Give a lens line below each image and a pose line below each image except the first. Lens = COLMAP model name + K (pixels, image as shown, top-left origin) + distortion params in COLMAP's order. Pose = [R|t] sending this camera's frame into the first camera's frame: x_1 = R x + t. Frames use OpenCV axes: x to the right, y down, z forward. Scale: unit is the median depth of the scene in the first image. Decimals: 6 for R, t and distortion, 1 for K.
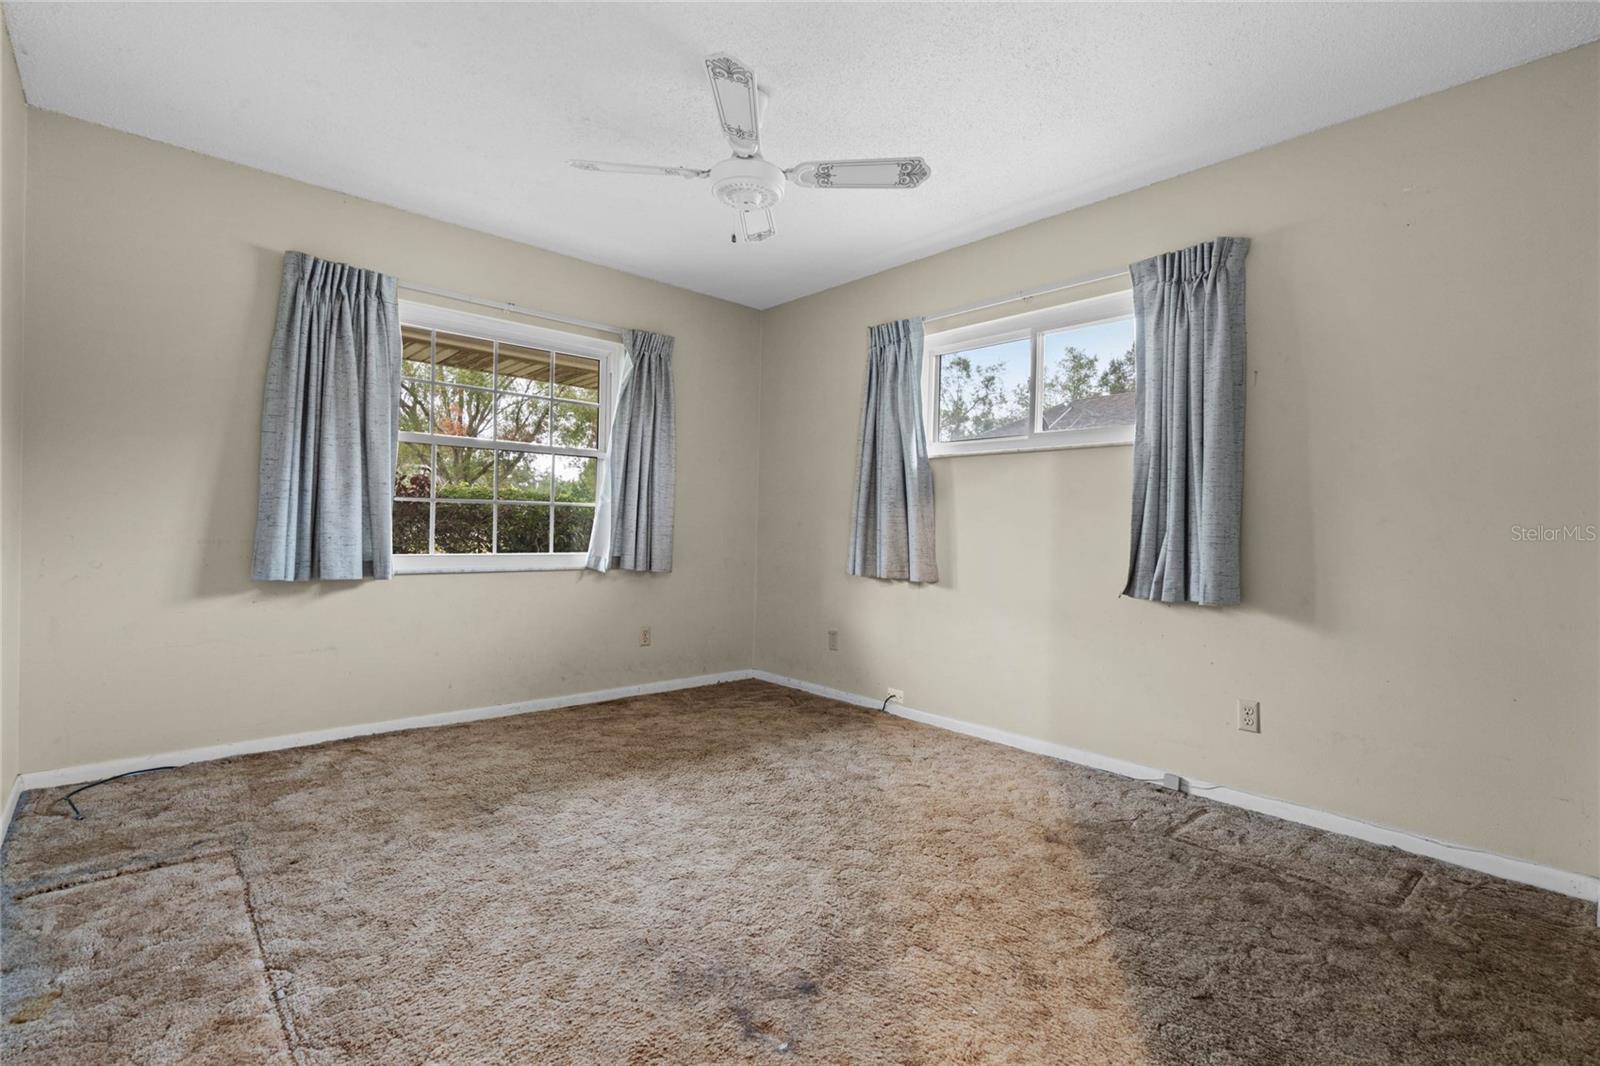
lens RADIAL K [[734.0, 0, 800.0], [0, 734.0, 533.0], [0, 0, 1]] dist [-0.002105, 0.000431]
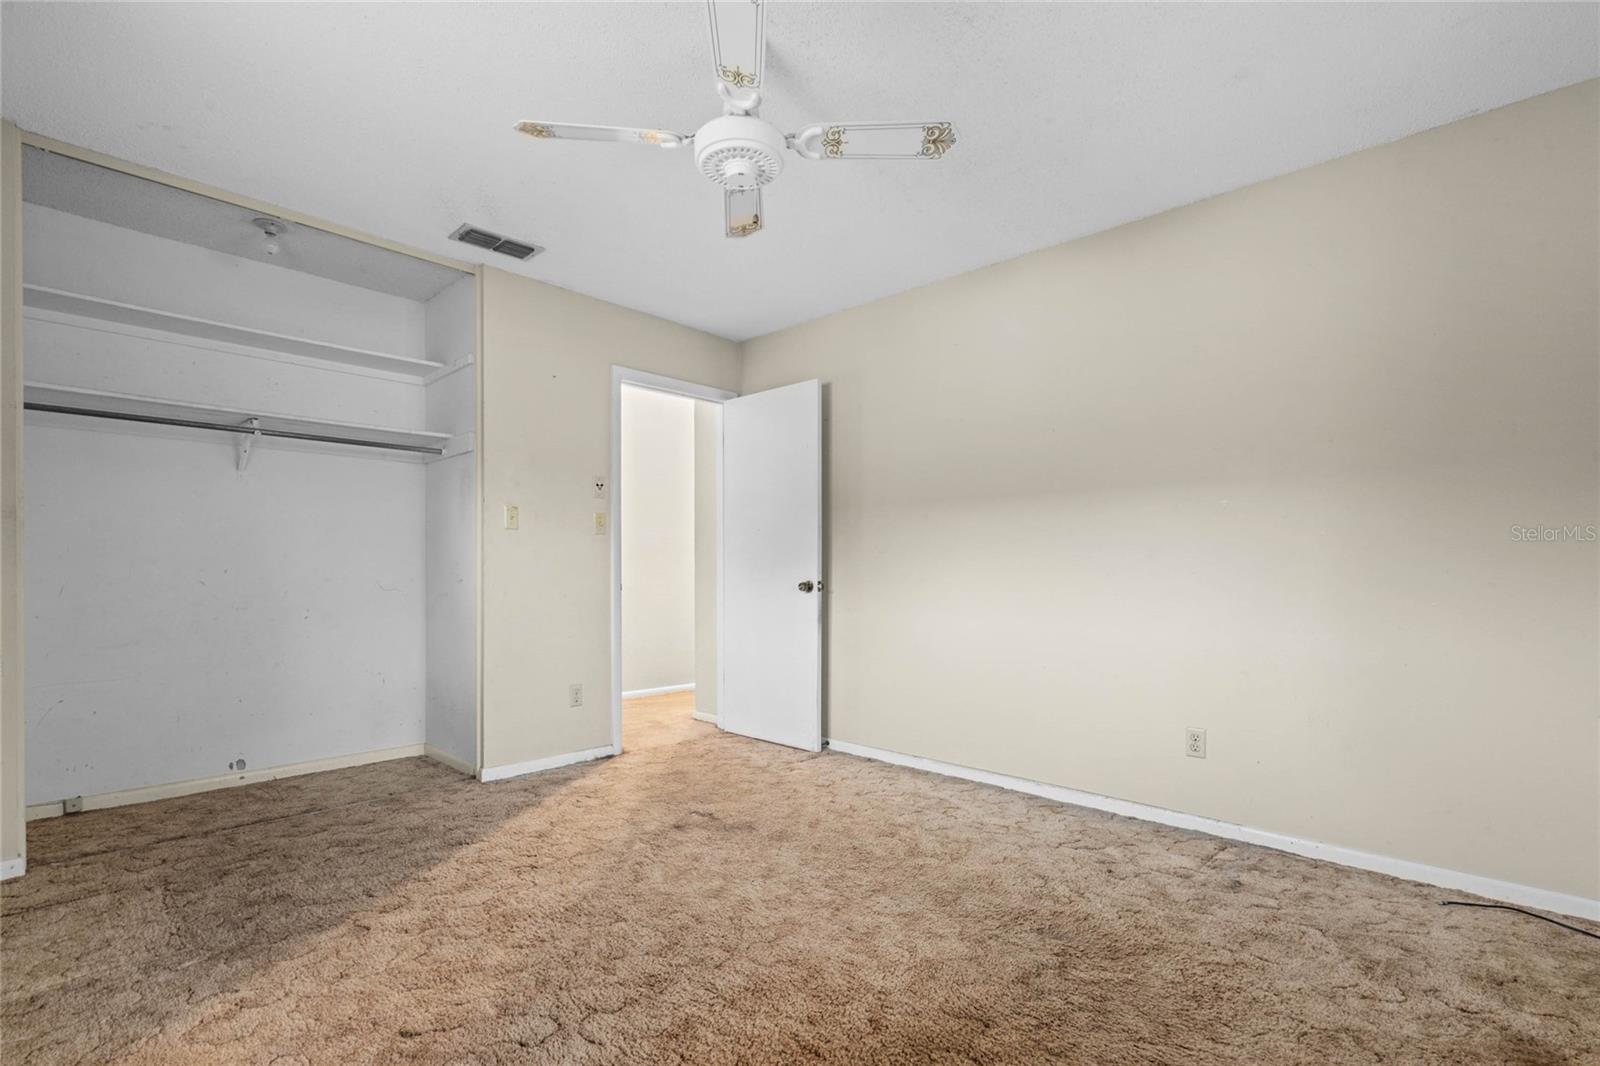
lens RADIAL K [[734.0, 0, 800.0], [0, 734.0, 533.0], [0, 0, 1]] dist [-0.002105, 0.000431]
pose [[-0.997038, -0.021612, -0.073810, -0.108754], [-0.019049, 0.999197, -0.035260, -0.031987], [0.074513, -0.033750, -0.996649, 2.252436]]
